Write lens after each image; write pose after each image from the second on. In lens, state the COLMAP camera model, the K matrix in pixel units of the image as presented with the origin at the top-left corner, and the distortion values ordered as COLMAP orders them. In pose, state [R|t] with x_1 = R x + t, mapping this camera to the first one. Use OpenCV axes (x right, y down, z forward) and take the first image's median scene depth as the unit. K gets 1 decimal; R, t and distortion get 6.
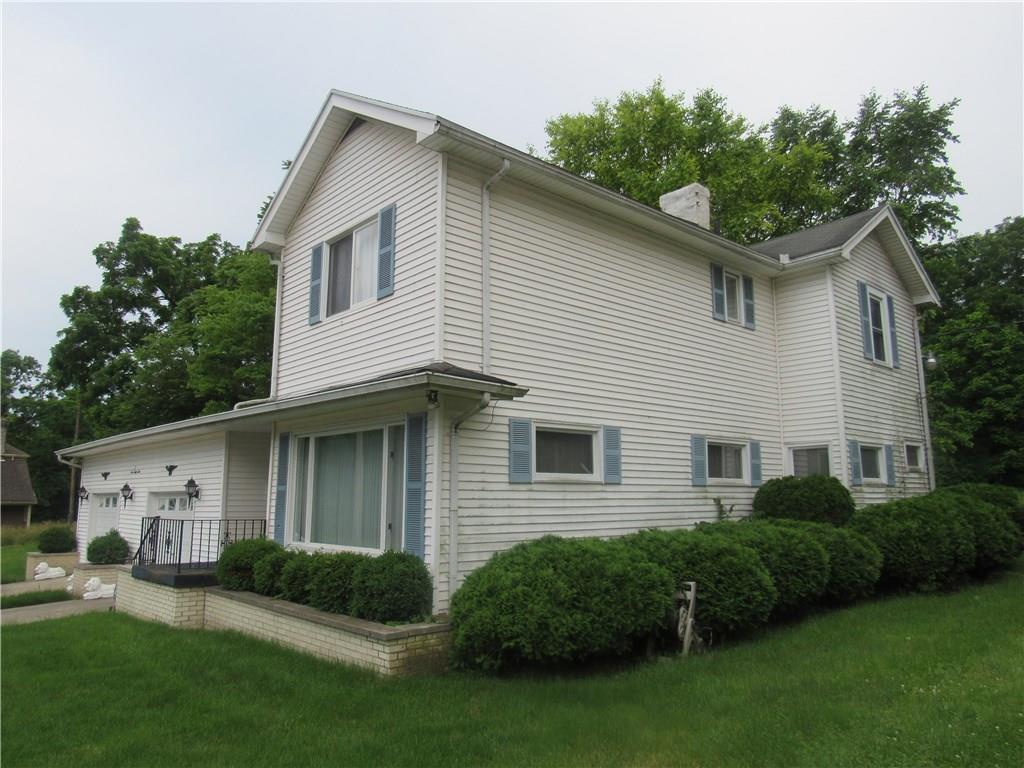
lens RADIAL K [[728.1, 0, 512.0], [0, 728.1, 384.0], [0, 0, 1]] dist [-0.064018, 0.051482]
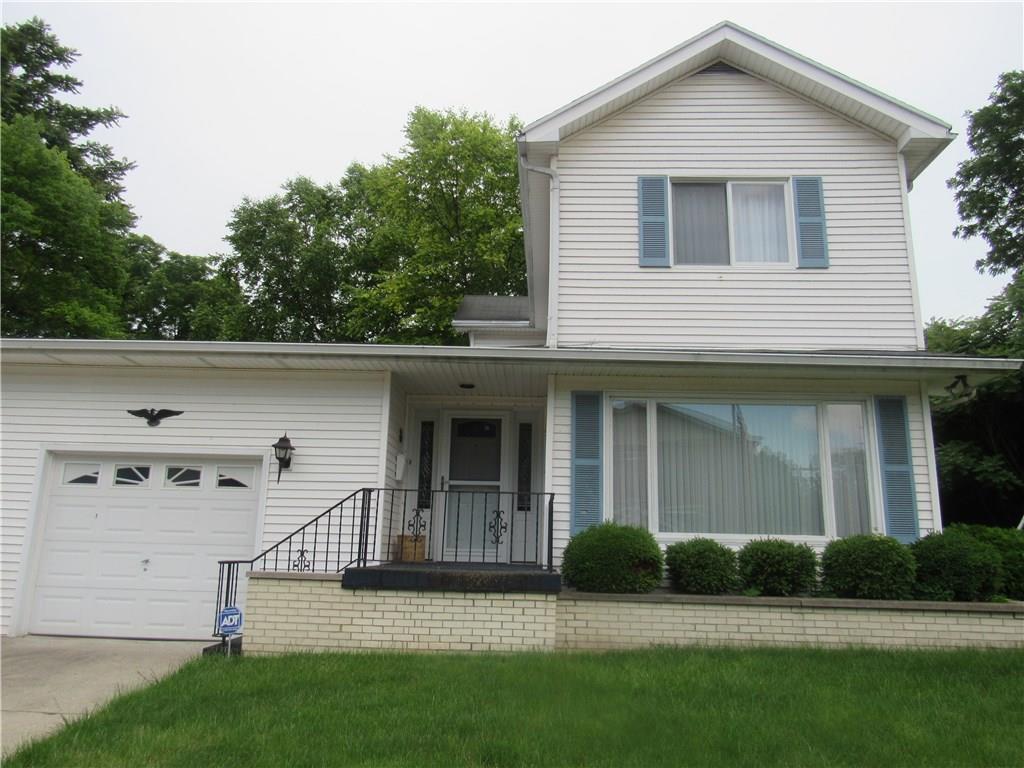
lens RADIAL K [[728.1, 0, 512.0], [0, 728.1, 384.0], [0, 0, 1]] dist [-0.064018, 0.051482]
pose [[0.710946, 0.180520, 0.679683, -0.984898], [-0.138372, 0.983507, -0.116477, 0.177487], [-0.689500, -0.011240, 0.724199, 0.549095]]
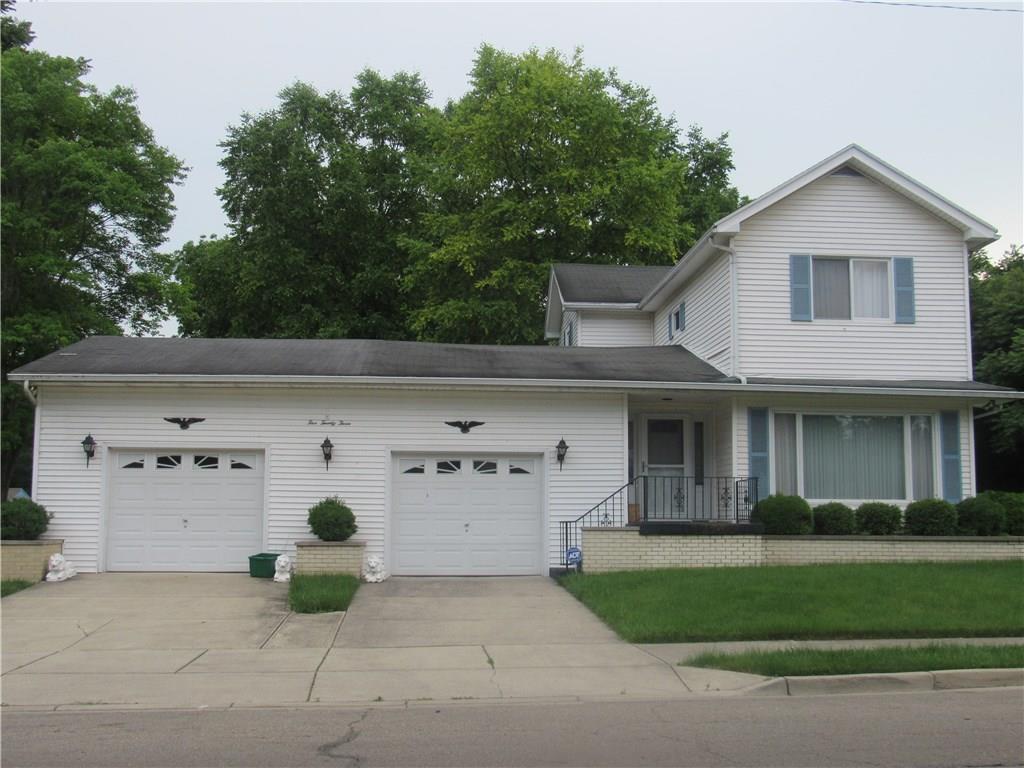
lens RADIAL K [[1217.5, 0, 512.0], [0, 1217.5, 384.0], [0, 0, 1]] dist [-0.054971, 0.009145]
pose [[0.621960, 0.102891, 0.776260, -2.281157], [-0.131899, 0.990931, -0.025664, 0.146009], [-0.771860, -0.086426, 0.629891, 0.093276]]
